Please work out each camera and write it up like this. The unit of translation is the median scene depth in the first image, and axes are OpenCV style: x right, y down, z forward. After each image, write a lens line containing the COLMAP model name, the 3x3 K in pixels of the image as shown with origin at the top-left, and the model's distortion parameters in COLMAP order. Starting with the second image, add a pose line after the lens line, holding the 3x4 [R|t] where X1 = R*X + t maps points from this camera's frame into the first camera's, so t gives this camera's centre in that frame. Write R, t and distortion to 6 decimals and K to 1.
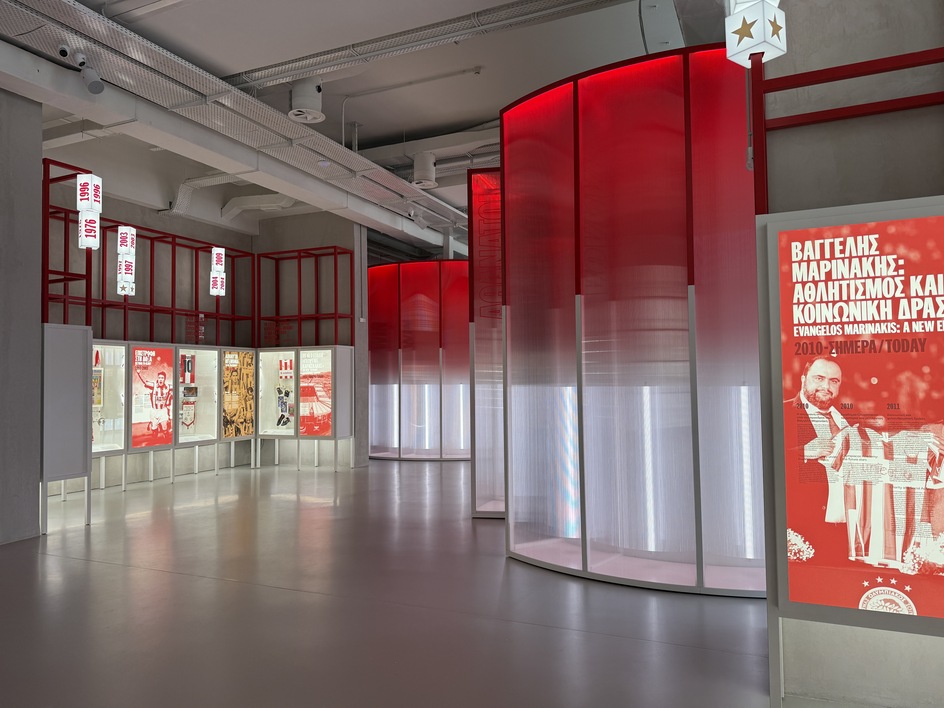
lens RADIAL K [[664.5, 0, 470.9], [0, 664.5, 352.8], [0, 0, 1]] dist [0.009754, -0.004807]
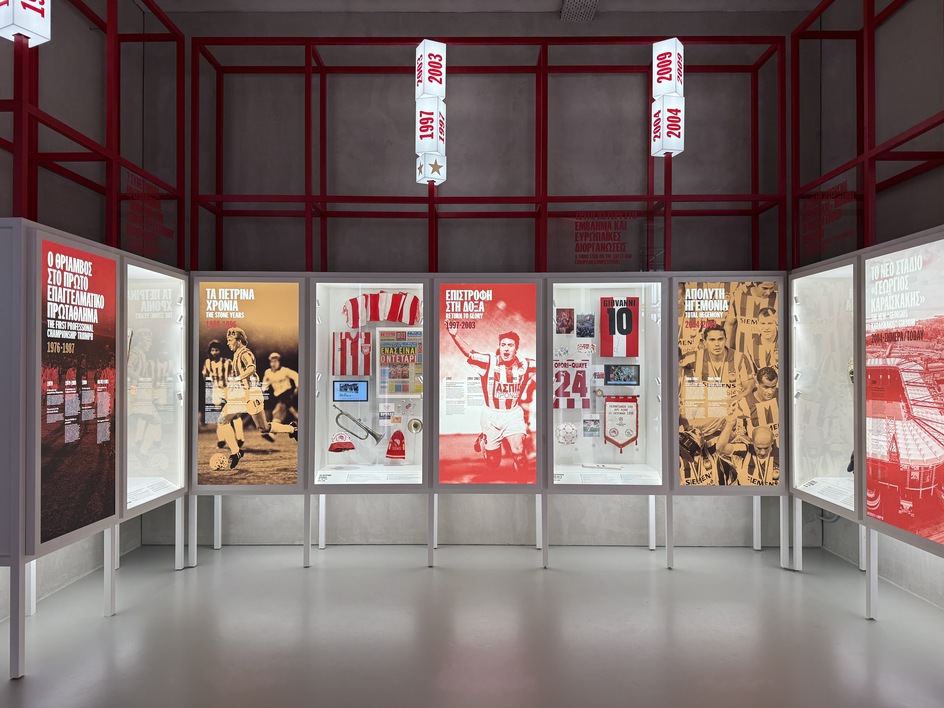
lens RADIAL K [[664.5, 0, 467.3], [0, 664.5, 353.9], [0, 0, 1]] dist [0.009754, -0.004807]
pose [[0.382638, -0.001796, -0.923897, -0.028437], [0.034786, 0.999317, 0.012464, 0.033272], [0.923243, -0.036908, 0.382439, 0.705149]]
